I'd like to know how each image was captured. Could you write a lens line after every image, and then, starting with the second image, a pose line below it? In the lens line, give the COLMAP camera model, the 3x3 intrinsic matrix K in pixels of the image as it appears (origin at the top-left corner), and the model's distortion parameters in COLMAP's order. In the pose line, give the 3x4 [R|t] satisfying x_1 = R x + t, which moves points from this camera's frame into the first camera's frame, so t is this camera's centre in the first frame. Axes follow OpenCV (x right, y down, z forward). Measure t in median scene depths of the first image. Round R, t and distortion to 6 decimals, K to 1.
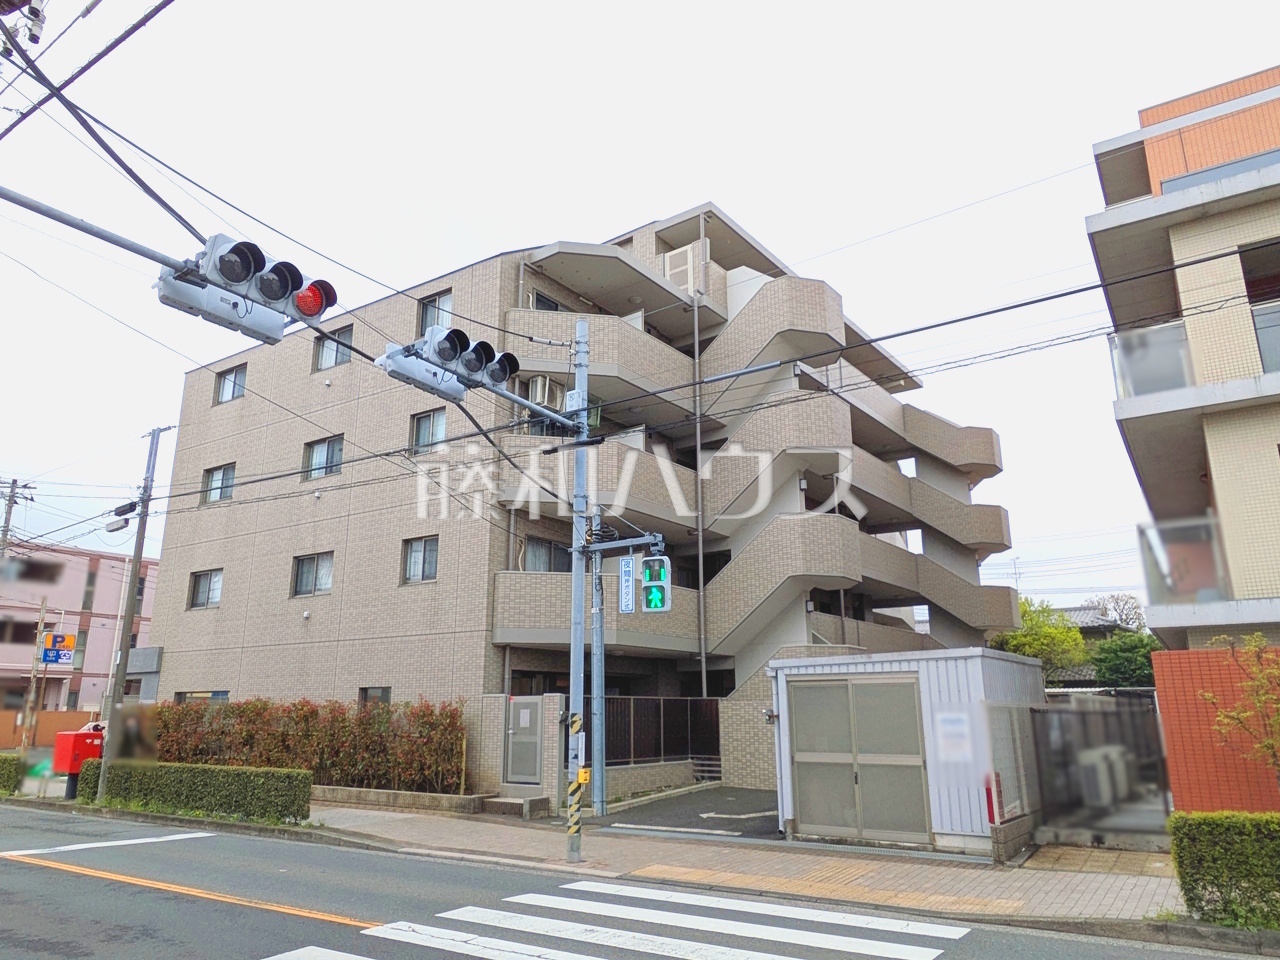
lens RADIAL K [[872.0, 0, 640.0], [0, 872.0, 480.0], [0, 0, 1]] dist [0.001083, 0.000039]
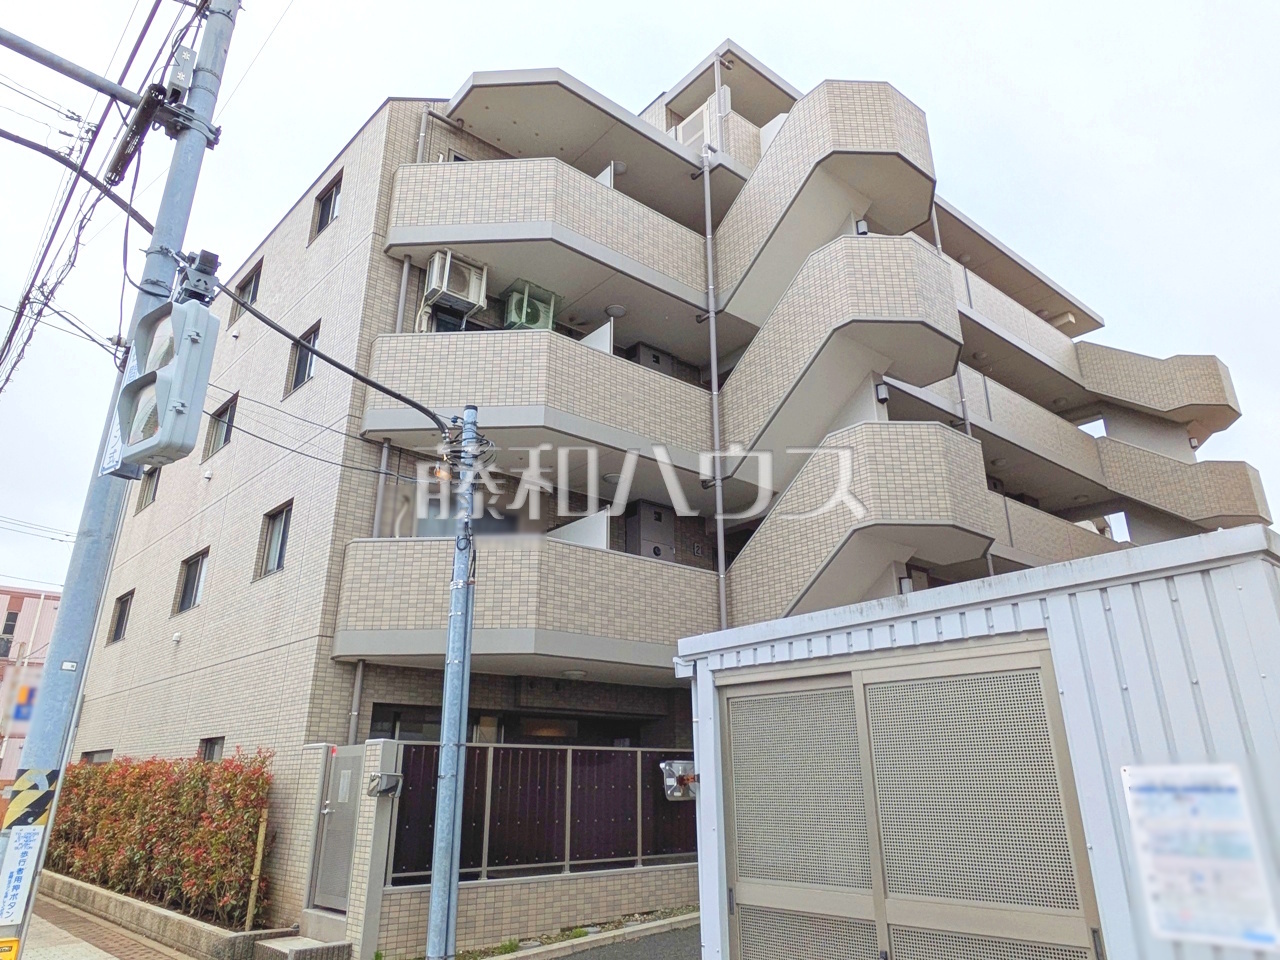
lens RADIAL K [[844.4, 0, 636.7], [0, 844.4, 453.6], [0, 0, 1]] dist [0.000023, -0.001776]
pose [[0.972435, -0.087139, -0.216281, 0.158483], [0.062890, 0.991188, -0.116582, 0.117479], [0.224534, 0.099766, 0.969346, 0.425677]]
